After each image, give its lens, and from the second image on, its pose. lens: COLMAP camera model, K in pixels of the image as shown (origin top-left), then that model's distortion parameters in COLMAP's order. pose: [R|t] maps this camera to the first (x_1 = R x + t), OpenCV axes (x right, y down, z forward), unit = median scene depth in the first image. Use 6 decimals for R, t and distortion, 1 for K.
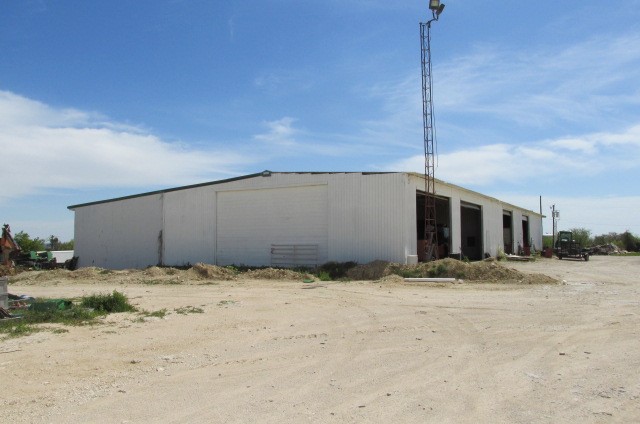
lens RADIAL K [[527.6, 0, 320.0], [0, 527.6, 212.0], [0, 0, 1]] dist [-0.007468, -0.000368]
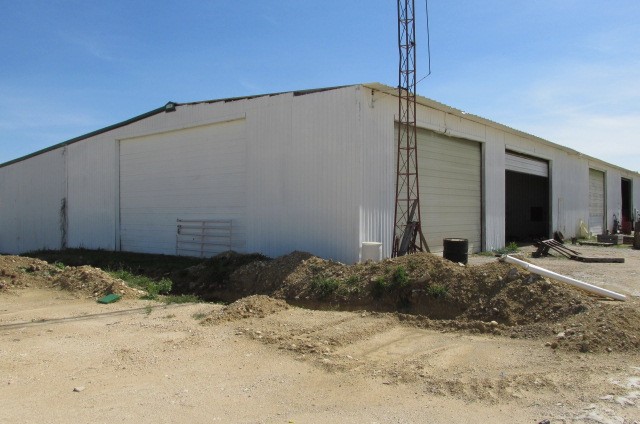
lens RADIAL K [[527.6, 0, 320.0], [0, 527.6, 212.0], [0, 0, 1]] dist [-0.007468, -0.000368]
pose [[0.985685, 0.001847, -0.168587, 0.182746], [0.007514, 0.998465, 0.054873, 0.019212], [0.168430, -0.055354, 0.984158, 0.408192]]
